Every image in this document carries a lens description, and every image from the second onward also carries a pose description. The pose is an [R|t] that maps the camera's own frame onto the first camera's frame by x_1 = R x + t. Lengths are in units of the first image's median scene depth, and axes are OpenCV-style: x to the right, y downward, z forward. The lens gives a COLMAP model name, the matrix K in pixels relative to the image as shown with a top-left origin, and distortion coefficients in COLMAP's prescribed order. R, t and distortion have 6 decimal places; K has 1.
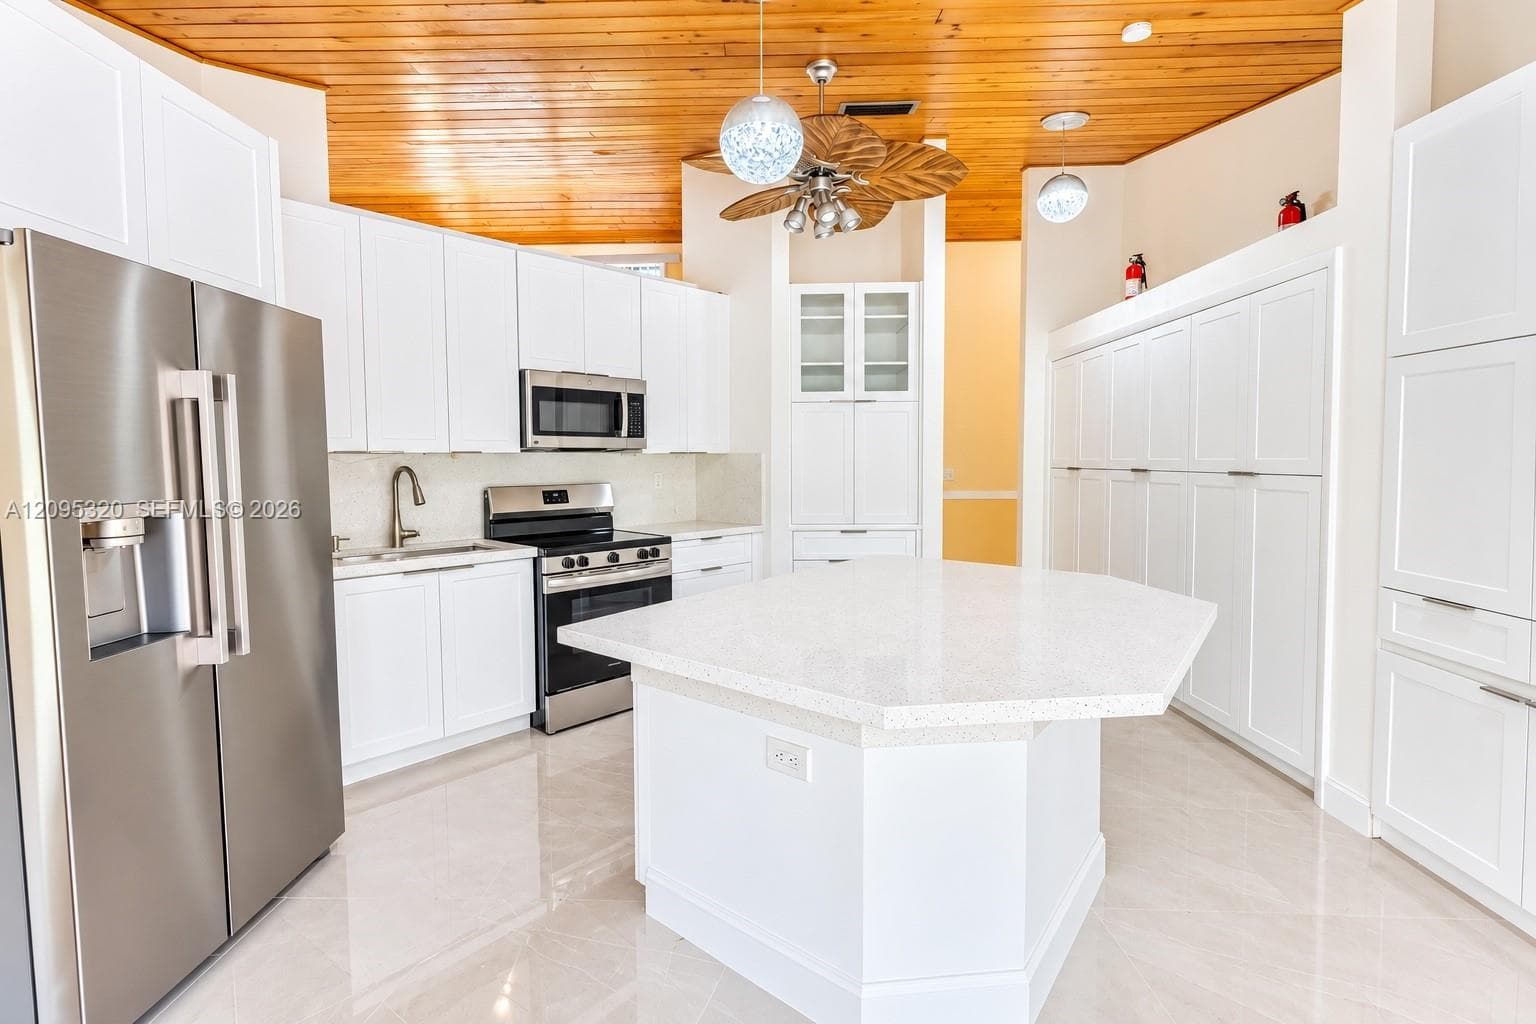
lens RADIAL K [[685.7, 0, 754.9], [0, 685.7, 494.7], [0, 0, 1]] dist [-0.000672, 0.000029]
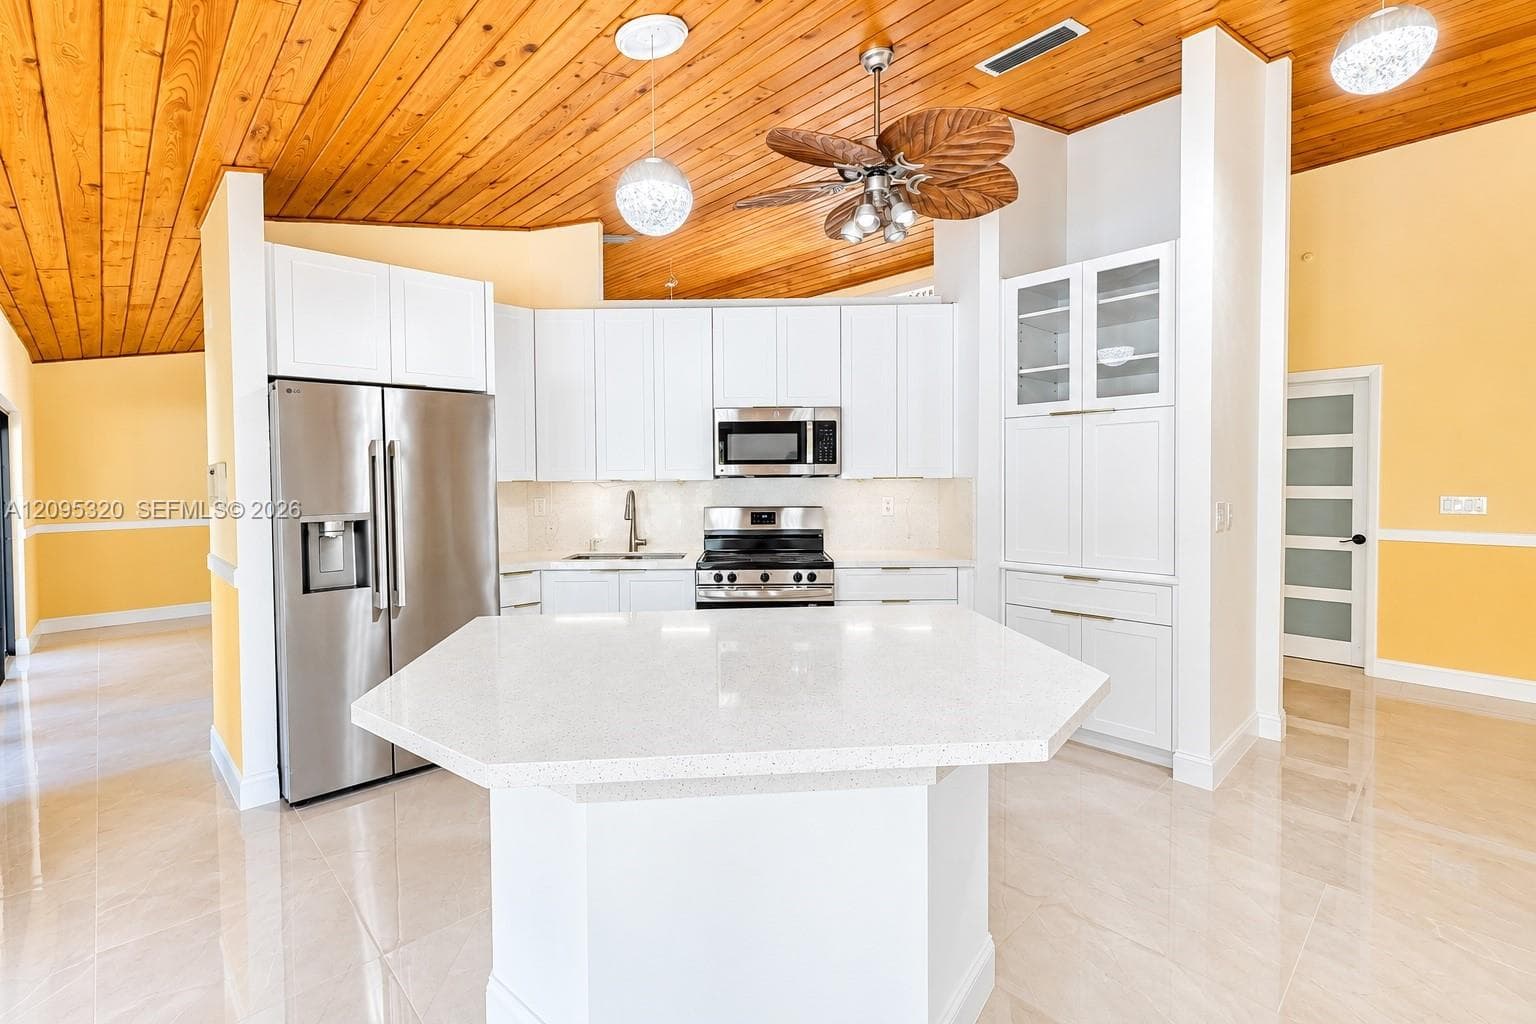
lens RADIAL K [[685.7, 0, 754.9], [0, 685.7, 494.7], [0, 0, 1]] dist [-0.000672, 0.000029]
pose [[0.705079, 0.020479, -0.708833, 0.489269], [-0.030767, 0.999525, -0.001726, -0.031871], [0.708461, 0.023026, 0.705374, 0.203596]]
